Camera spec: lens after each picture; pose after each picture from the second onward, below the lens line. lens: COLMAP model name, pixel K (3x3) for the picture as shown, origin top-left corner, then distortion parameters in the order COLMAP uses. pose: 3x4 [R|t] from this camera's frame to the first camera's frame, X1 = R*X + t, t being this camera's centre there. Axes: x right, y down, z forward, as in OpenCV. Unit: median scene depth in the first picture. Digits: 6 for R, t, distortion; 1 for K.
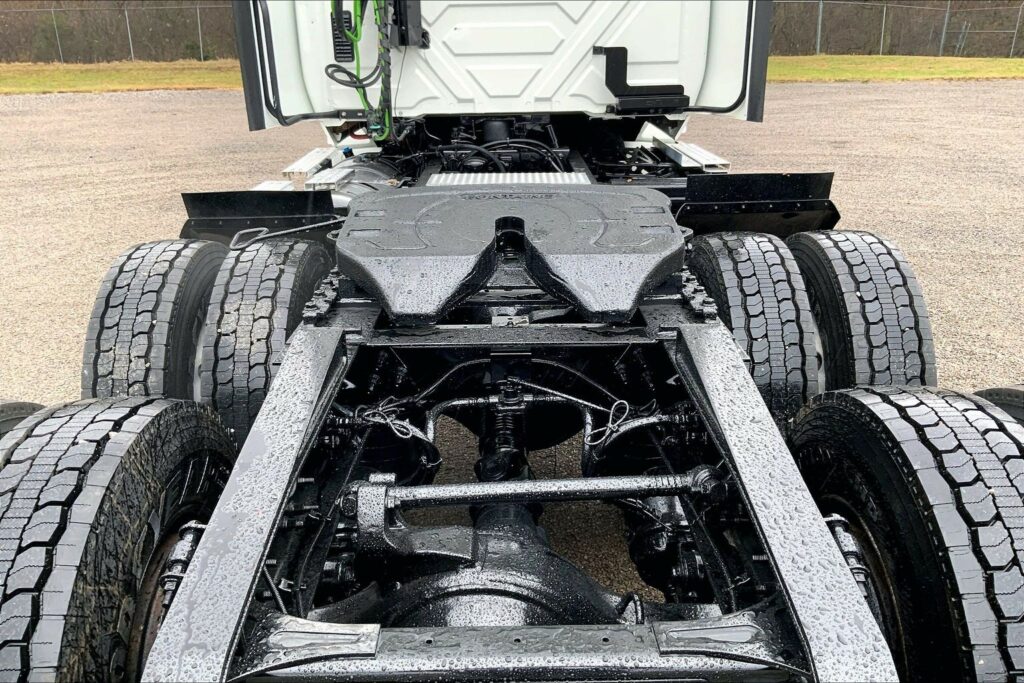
lens RADIAL K [[848.9, 0, 505.2], [0, 848.9, 343.0], [0, 0, 1]] dist [0.064551, -0.135669]
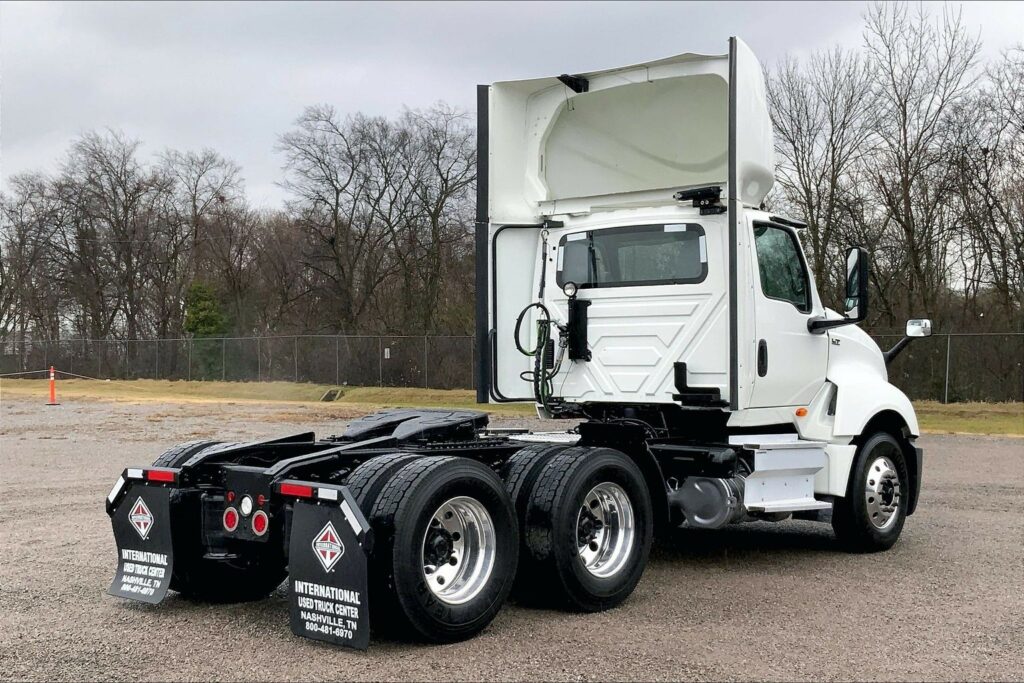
lens RADIAL K [[1363.3, 0, 508.6], [0, 1363.3, 346.3], [0, 0, 1]] dist [0.034092, 0.000000]
pose [[0.752376, 0.007857, -0.658687, 1.453647], [-0.243149, 0.932630, -0.266609, 0.338280], [0.612216, 0.360749, 0.703599, -0.879254]]
